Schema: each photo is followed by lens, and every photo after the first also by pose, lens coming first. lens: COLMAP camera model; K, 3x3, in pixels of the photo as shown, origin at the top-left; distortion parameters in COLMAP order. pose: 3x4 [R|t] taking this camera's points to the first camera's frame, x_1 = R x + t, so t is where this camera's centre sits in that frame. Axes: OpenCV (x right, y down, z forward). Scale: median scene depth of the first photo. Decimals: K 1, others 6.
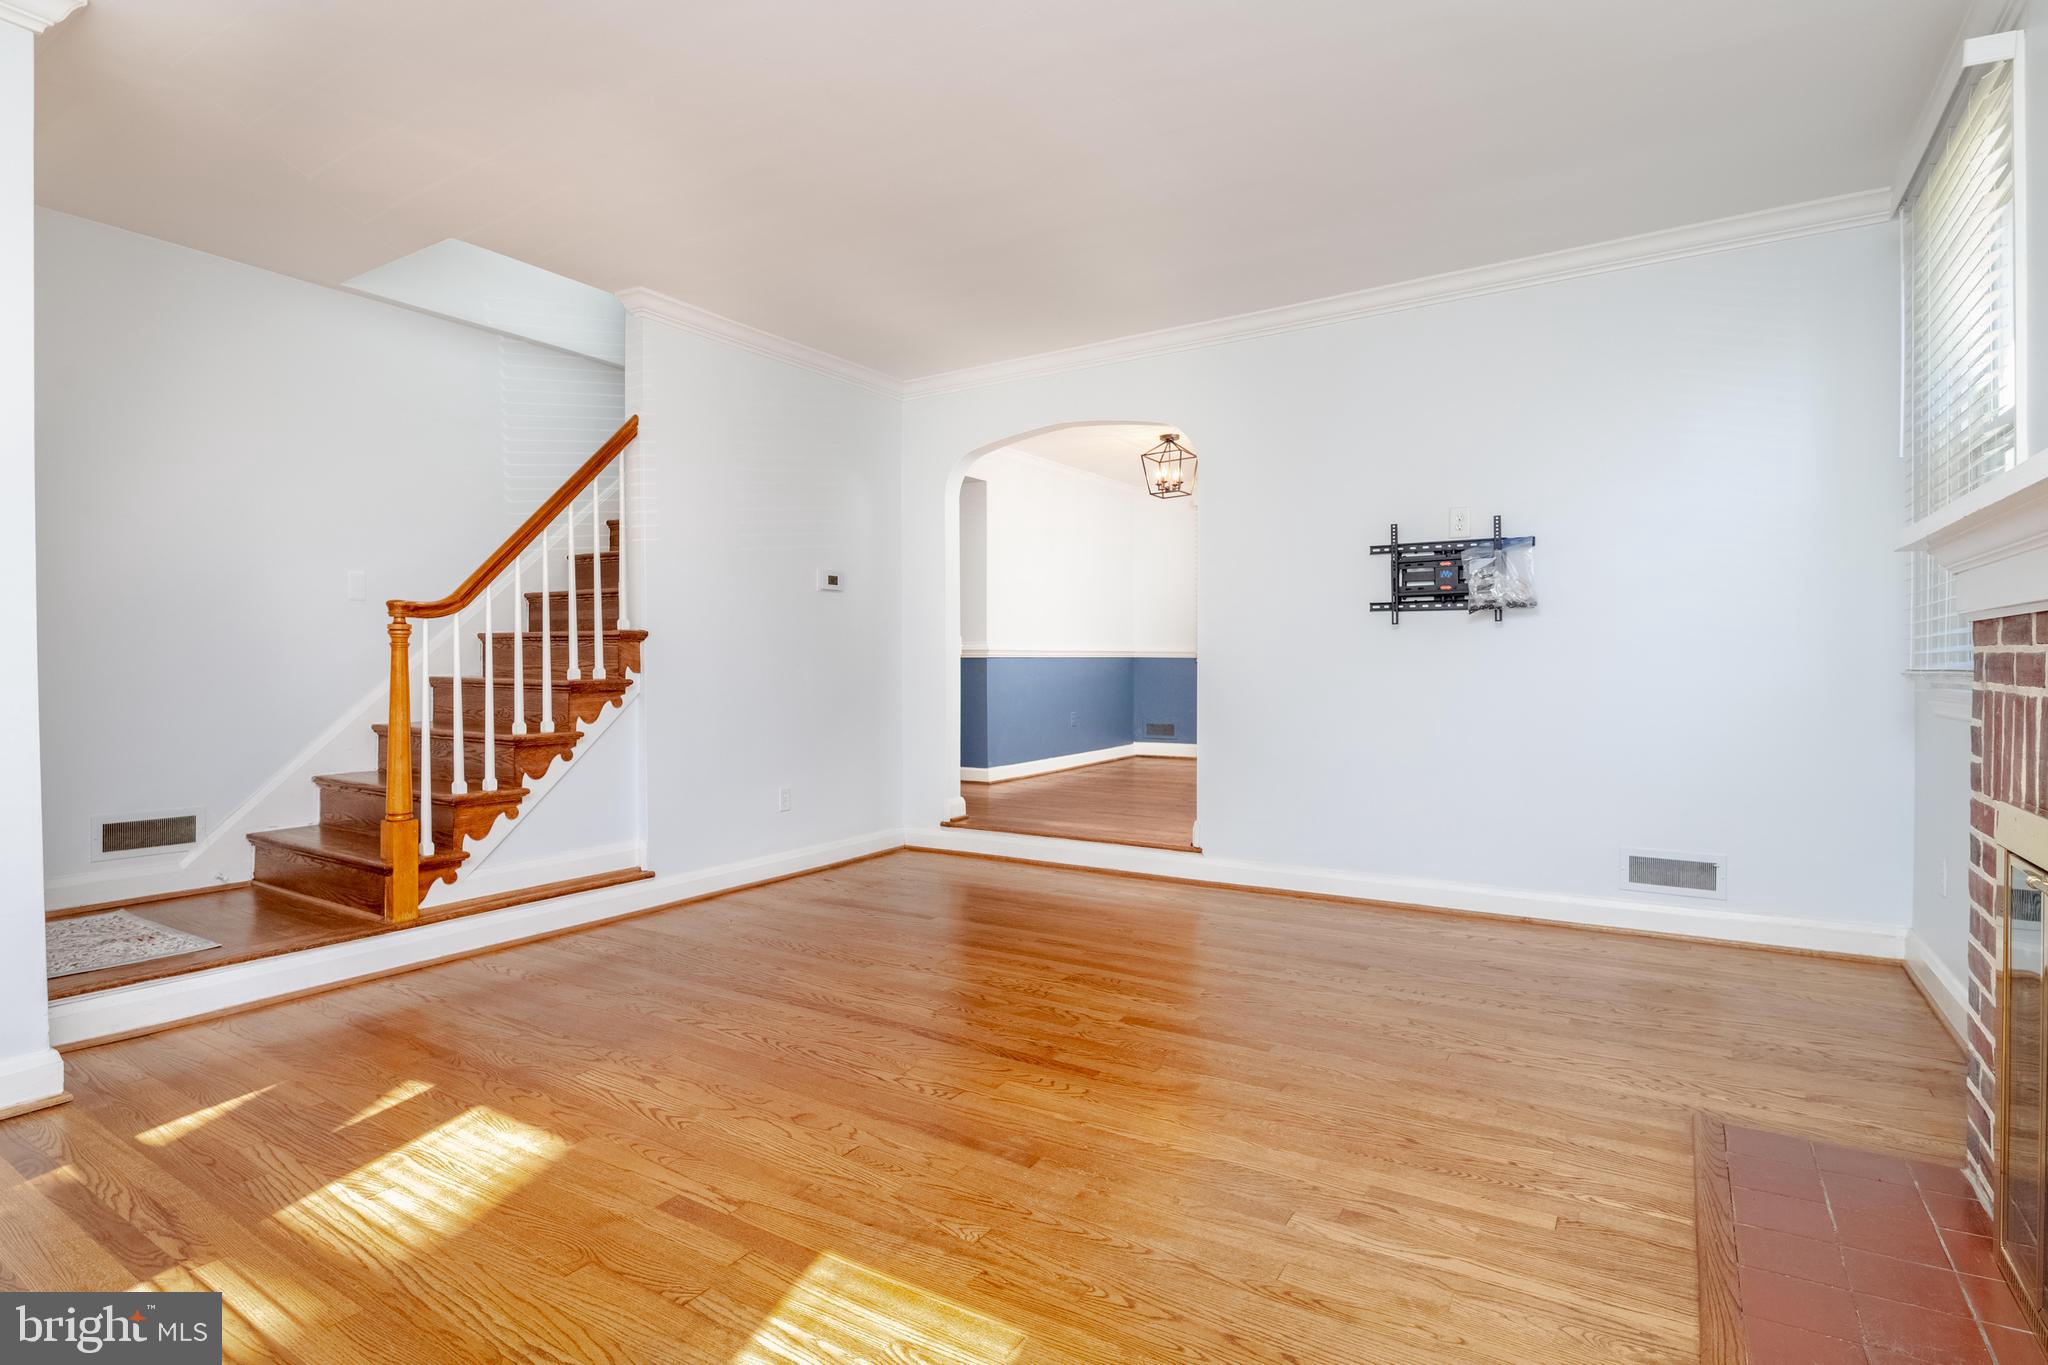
lens RADIAL K [[1018.9, 0, 1039.1], [0, 1018.9, 677.1], [0, 0, 1]] dist [0.008237, -0.006492]
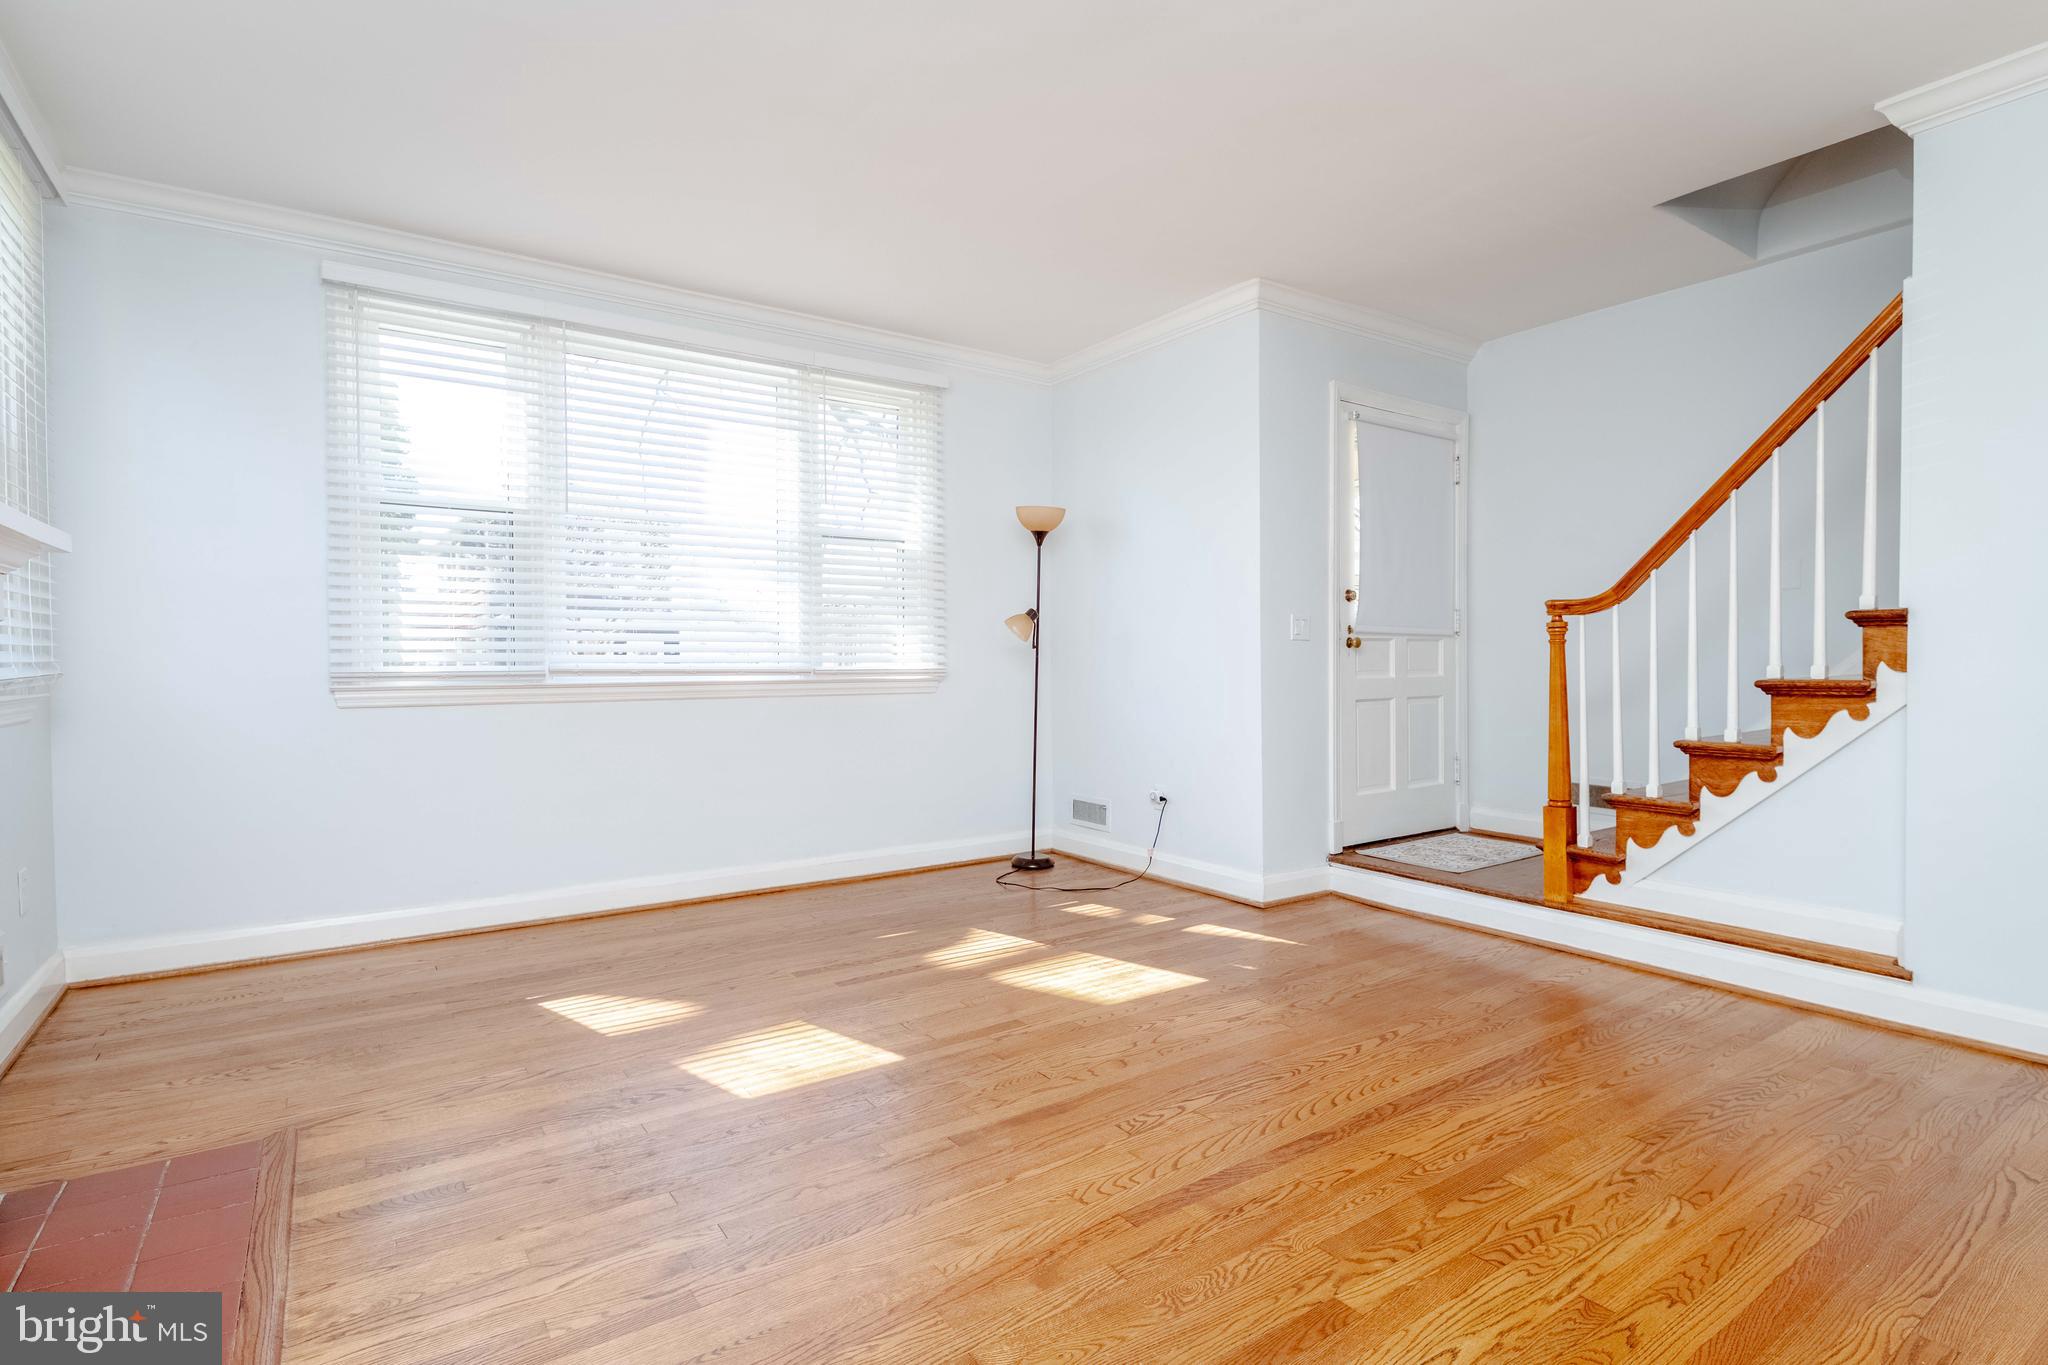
lens RADIAL K [[1018.9, 0, 1034.8], [0, 1018.9, 674.4], [0, 0, 1]] dist [0.008237, -0.006492]
pose [[-0.399731, 0.013174, -0.916538, 0.607652], [-0.008554, 0.999800, 0.018101, -0.012864], [0.916593, 0.015075, -0.399538, 0.993539]]
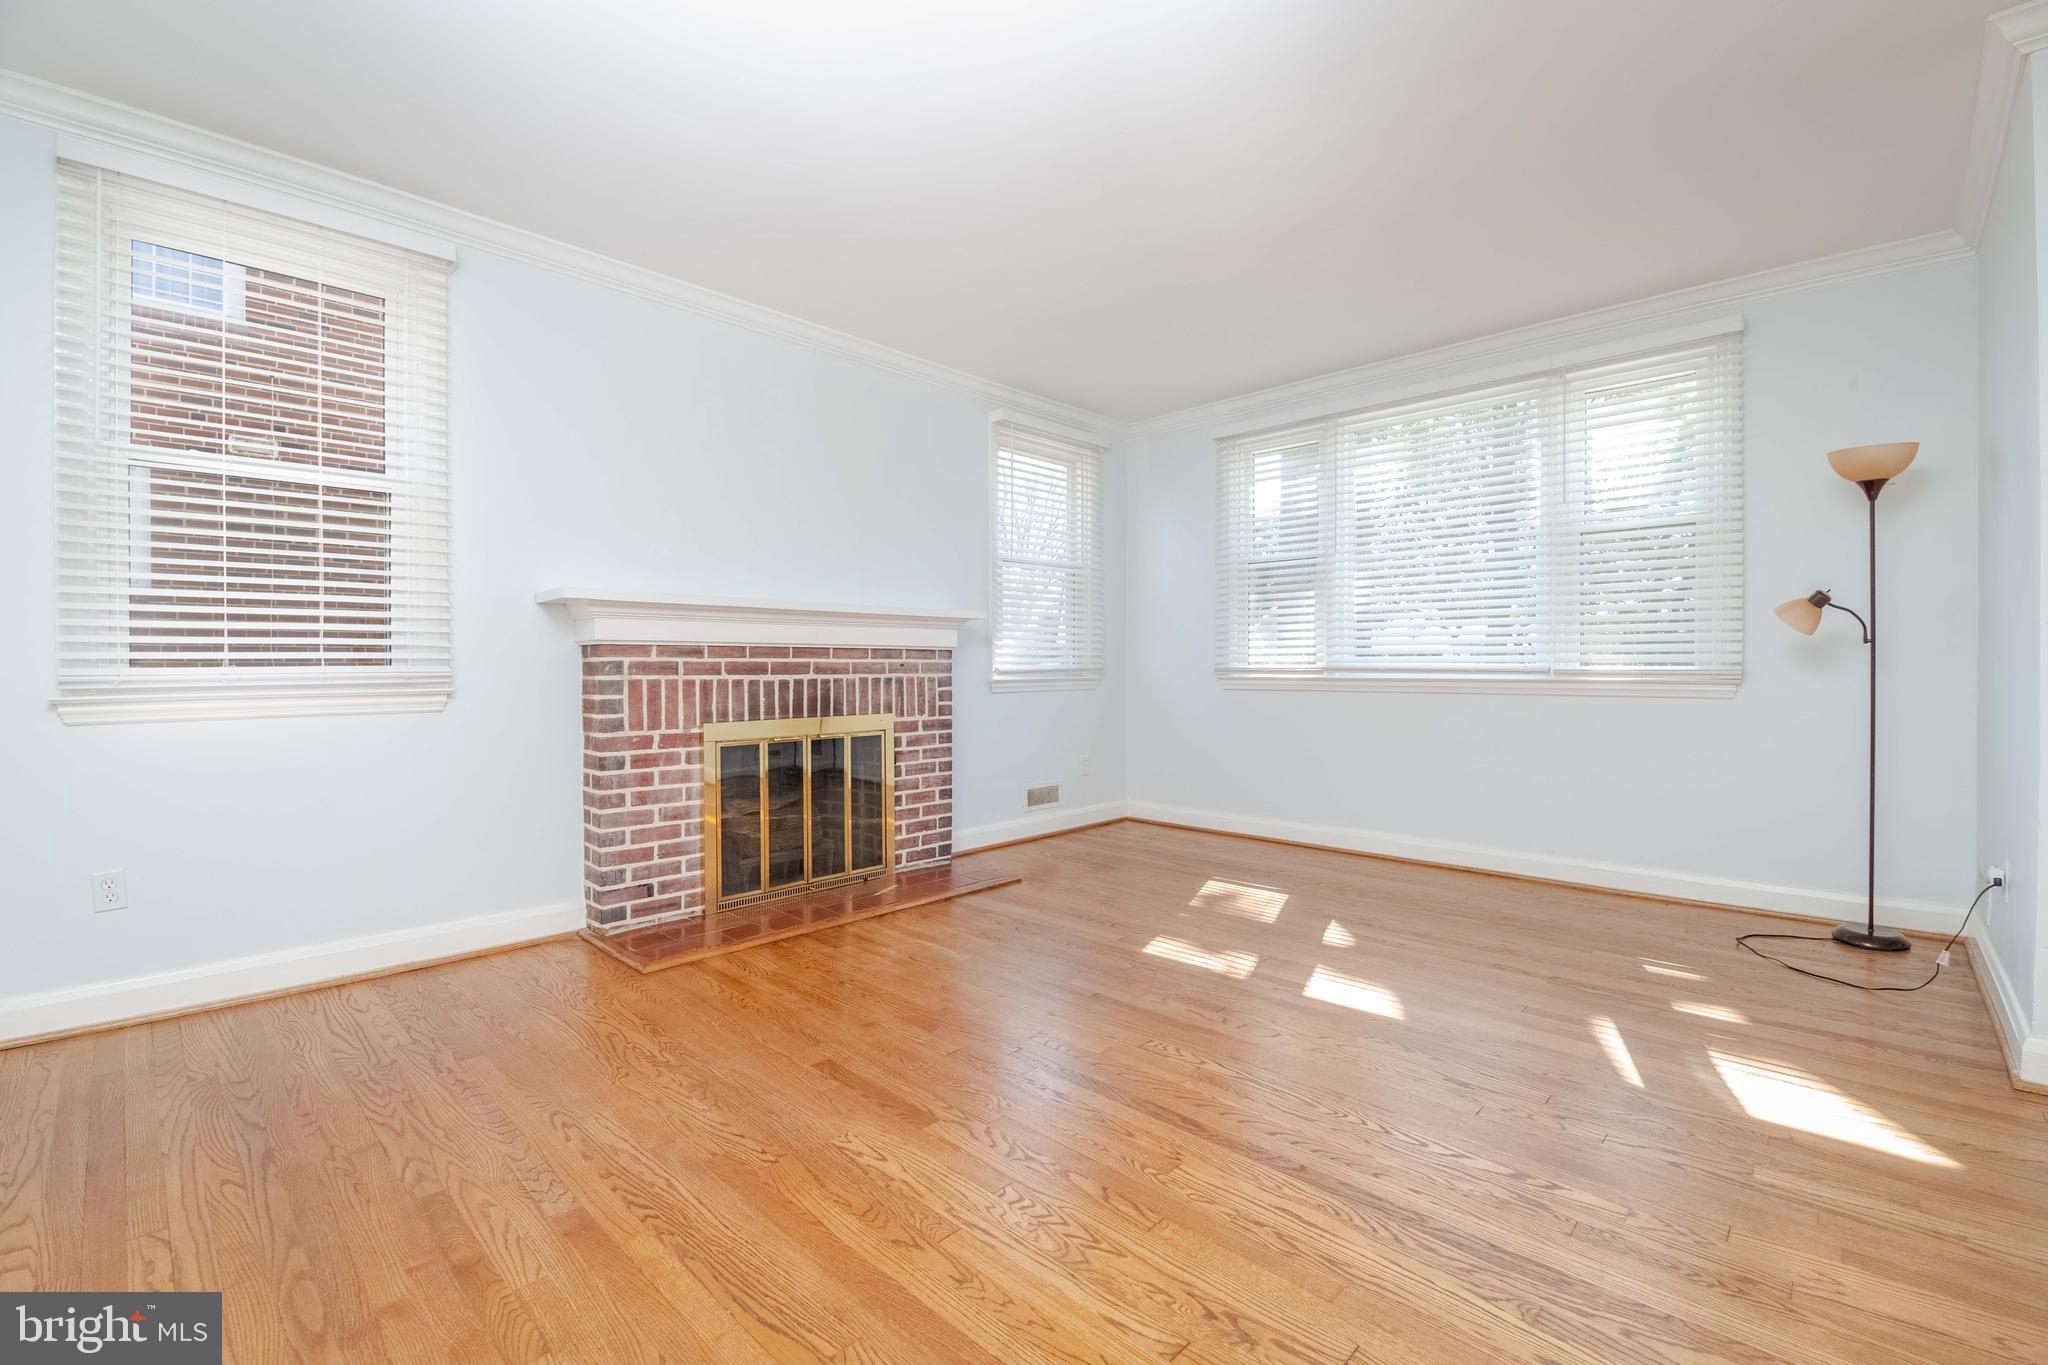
lens RADIAL K [[875.0, 0, 1020.0], [0, 875.0, 673.4], [0, 0, 1]] dist [0.000184, -0.000723]
pose [[-0.976165, 0.001582, 0.217023, -0.121036], [0.007116, 0.999669, 0.024721, -0.021763], [-0.216912, 0.025676, -0.975853, 1.523034]]
